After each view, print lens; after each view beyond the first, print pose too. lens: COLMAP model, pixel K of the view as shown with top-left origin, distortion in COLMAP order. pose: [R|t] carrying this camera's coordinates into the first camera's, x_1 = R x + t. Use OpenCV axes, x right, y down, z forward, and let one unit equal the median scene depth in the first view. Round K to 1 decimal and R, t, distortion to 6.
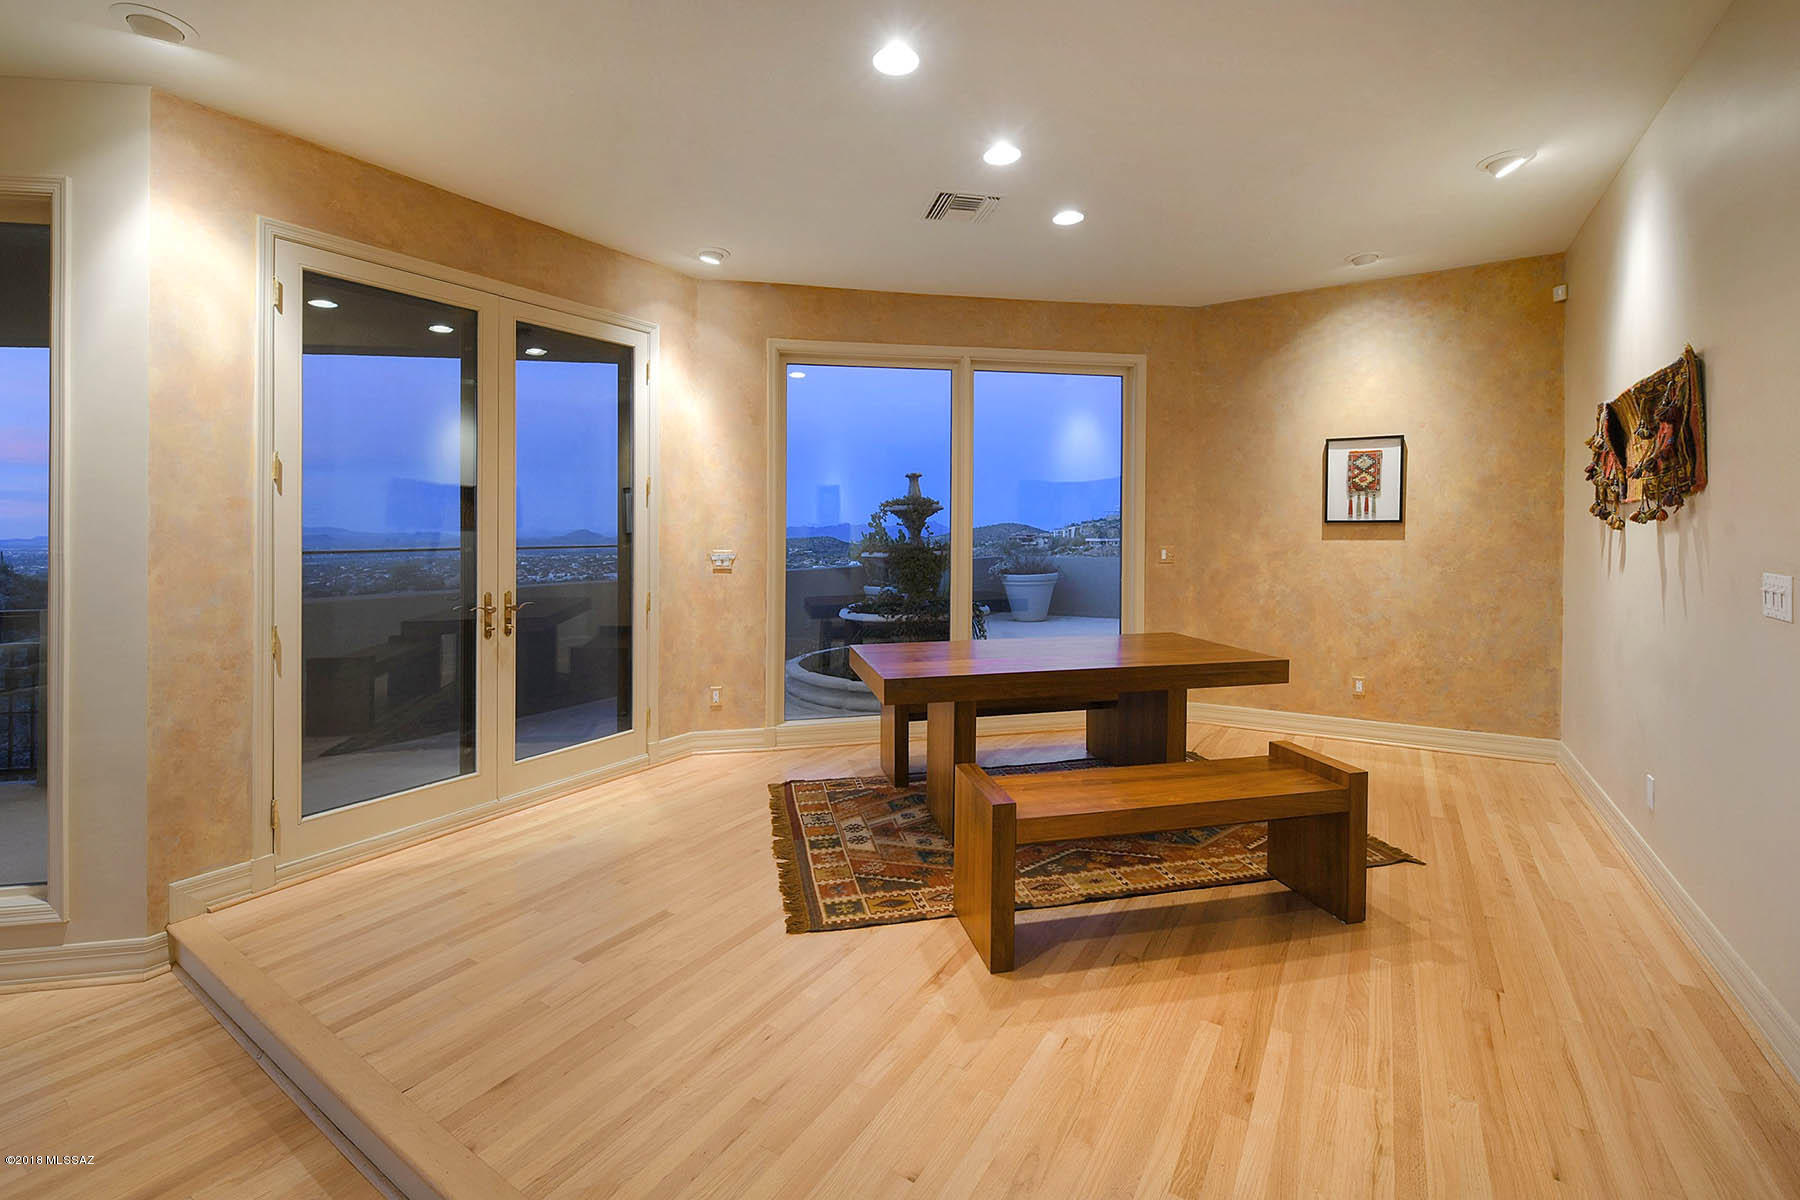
lens RADIAL K [[755.2, 0, 889.5], [0, 755.2, 537.4], [0, 0, 1]] dist [-0.014450, -0.001538]
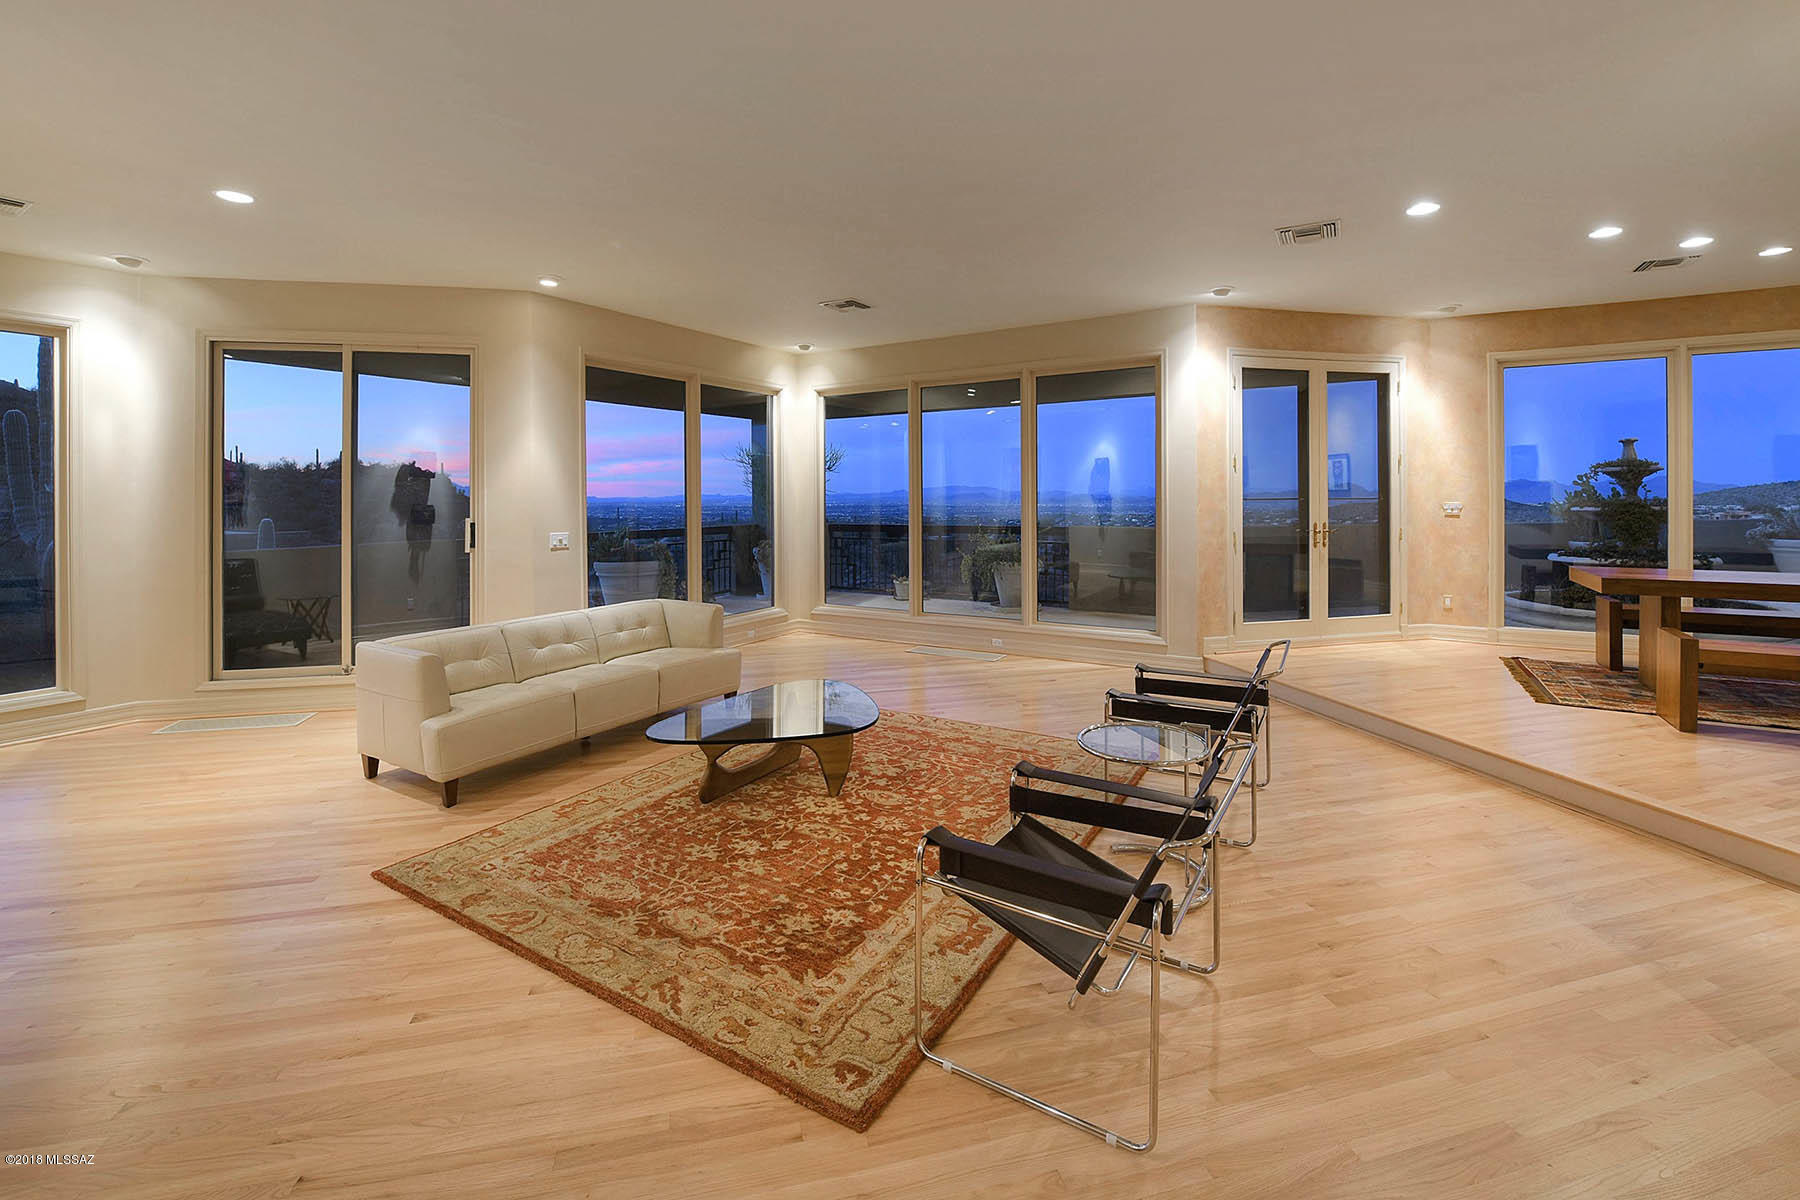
lens RADIAL K [[755.2, 0, 930.8], [0, 755.2, 484.7], [0, 0, 1]] dist [-0.014450, -0.001538]
pose [[0.747171, -0.008010, -0.664583, -0.012338], [-0.004707, 0.999839, -0.017342, 0.014384], [0.664615, 0.016085, 0.747013, -0.813428]]
